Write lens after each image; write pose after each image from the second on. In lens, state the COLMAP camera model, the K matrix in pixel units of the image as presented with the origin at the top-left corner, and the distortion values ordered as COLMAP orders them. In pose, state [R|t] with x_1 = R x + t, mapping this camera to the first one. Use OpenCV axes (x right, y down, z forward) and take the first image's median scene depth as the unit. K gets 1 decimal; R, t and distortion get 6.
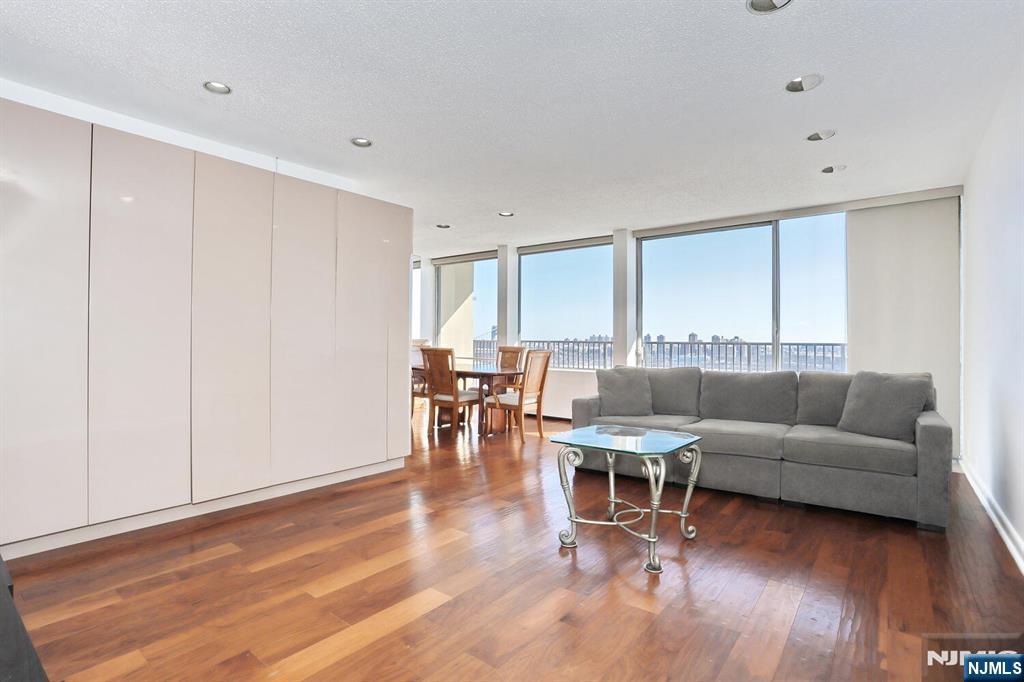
lens RADIAL K [[515.4, 0, 512.0], [0, 515.4, 341.0], [0, 0, 1]] dist [-0.081400, 0.037947]
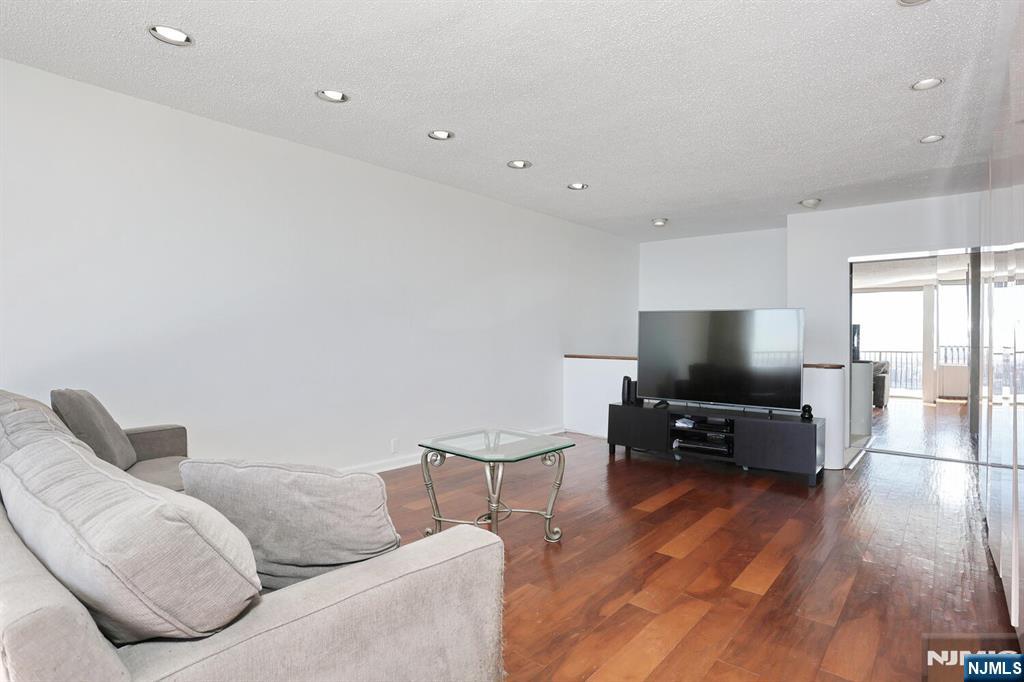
lens RADIAL K [[496.2, 0, 508.6], [0, 496.2, 337.7], [0, 0, 1]] dist [-0.077426, 0.031438]
pose [[-0.997851, -0.008691, 0.064942, 0.138511], [-0.009549, 0.999871, -0.012905, -0.006846], [-0.064822, -0.013497, -0.997806, 1.983906]]
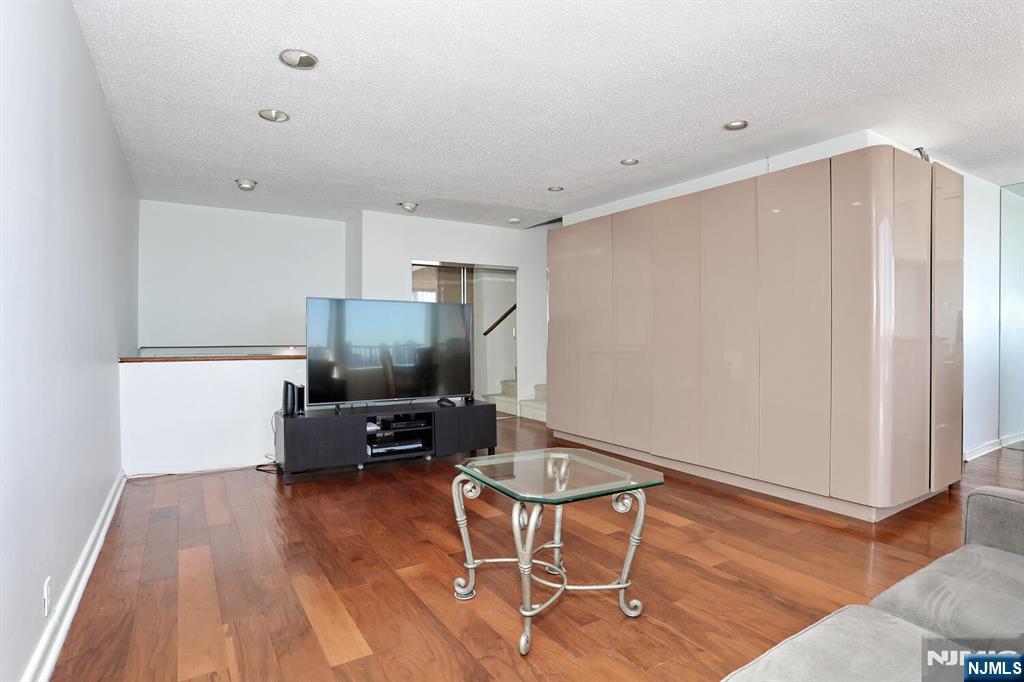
lens RADIAL K [[518.4, 0, 494.0], [0, 518.4, 340.3], [0, 0, 1]] dist [0.000672, 0.000099]
pose [[-0.358337, 0.004323, -0.933582, 0.979399], [0.003427, 0.999989, 0.003315, -0.010072], [0.933586, -0.002012, -0.358348, 1.194020]]
